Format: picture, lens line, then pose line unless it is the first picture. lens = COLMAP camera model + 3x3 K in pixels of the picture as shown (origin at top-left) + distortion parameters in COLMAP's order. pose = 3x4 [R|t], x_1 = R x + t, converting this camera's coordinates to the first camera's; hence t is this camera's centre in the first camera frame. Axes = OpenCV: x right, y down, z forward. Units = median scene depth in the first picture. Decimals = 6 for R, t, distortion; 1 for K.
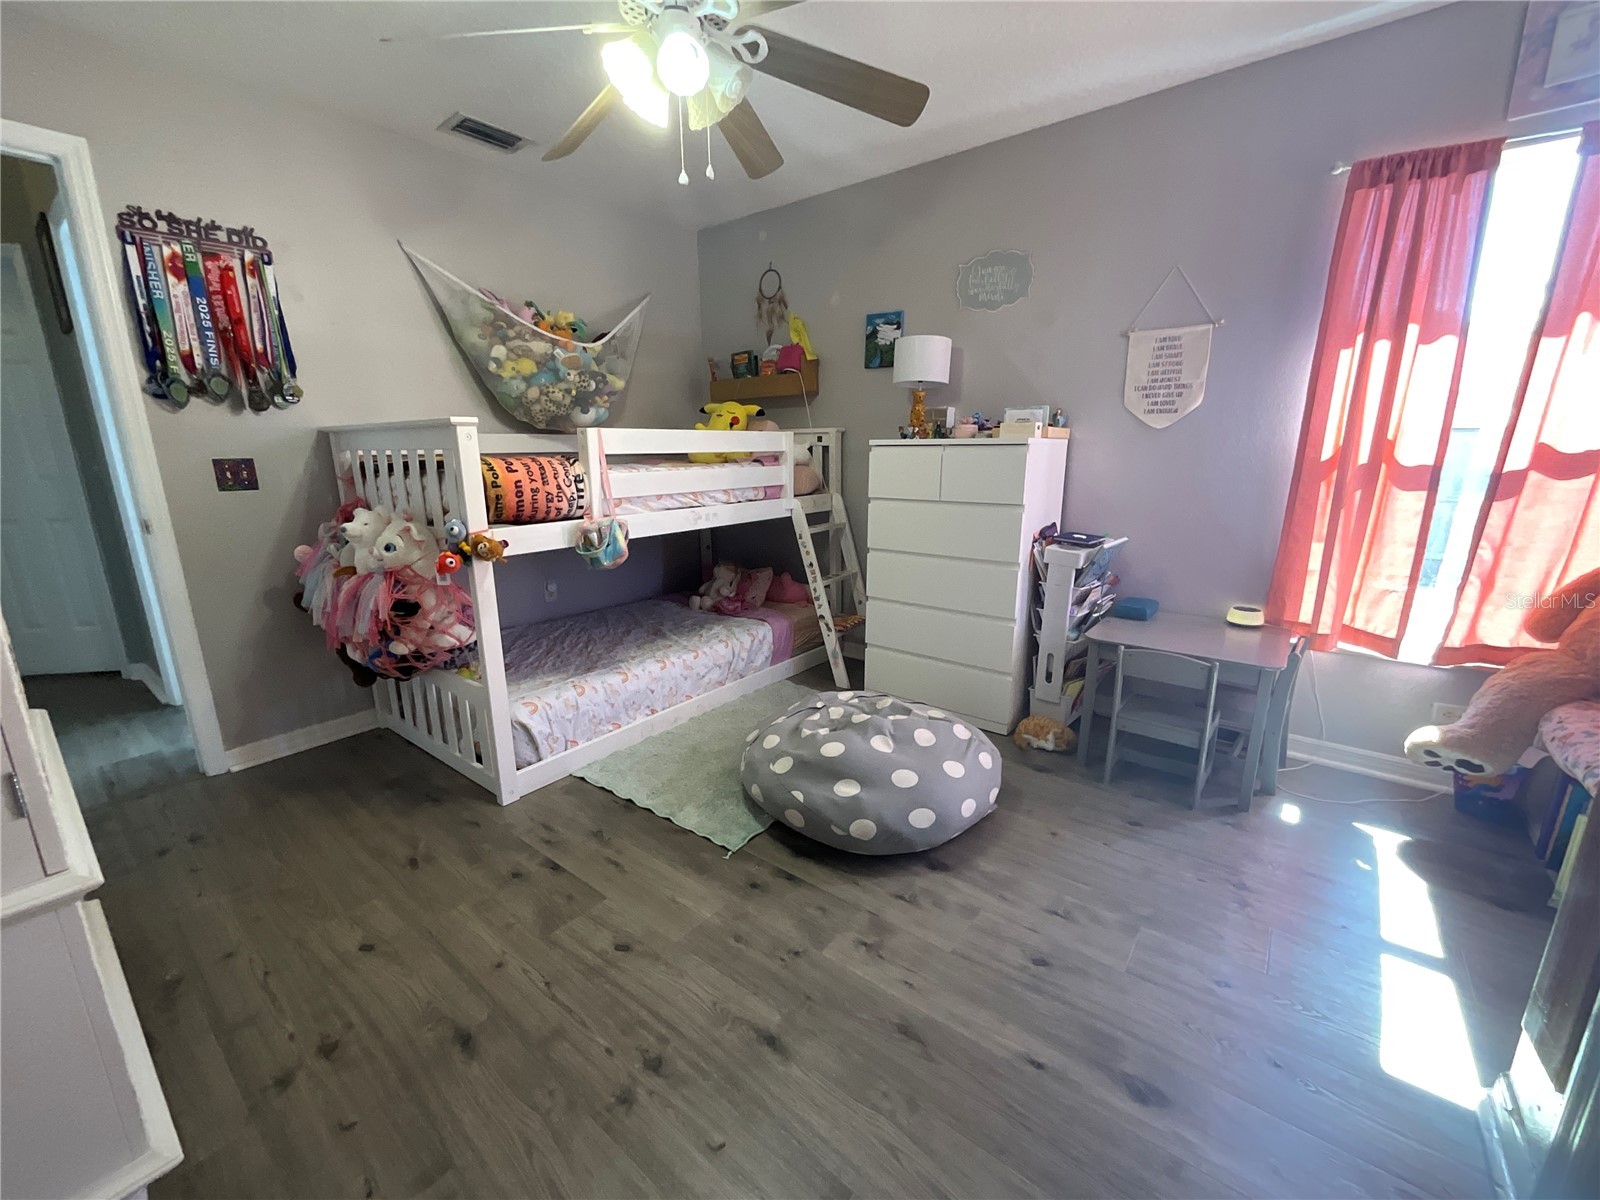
lens RADIAL K [[650.2, 0, 794.7], [0, 650.2, 601.9], [0, 0, 1]] dist [-0.004209, 0.002188]
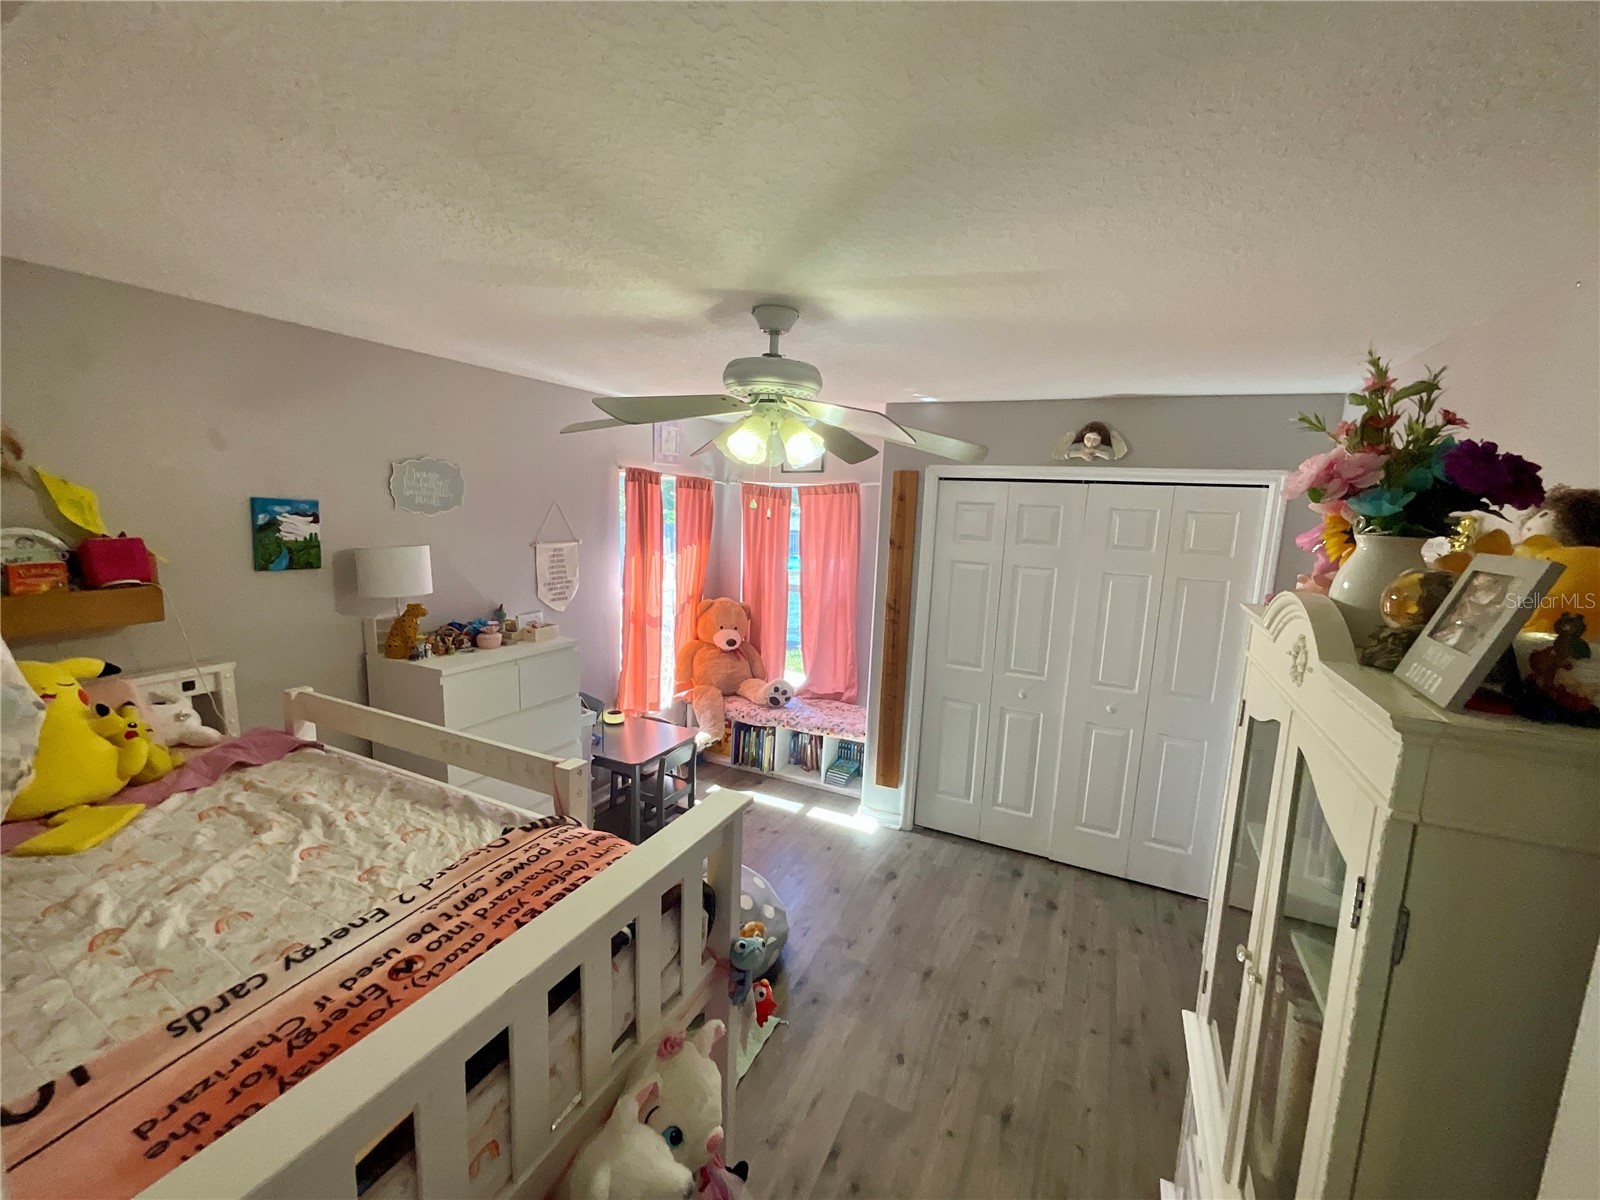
lens RADIAL K [[650.2, 0, 797.9], [0, 650.2, 600.1], [0, 0, 1]] dist [-0.004209, 0.002188]
pose [[-0.211165, -0.142168, 0.967056, -0.878962], [0.196157, 0.963075, 0.184415, -0.445731], [-0.957565, 0.228637, -0.175481, 0.753211]]
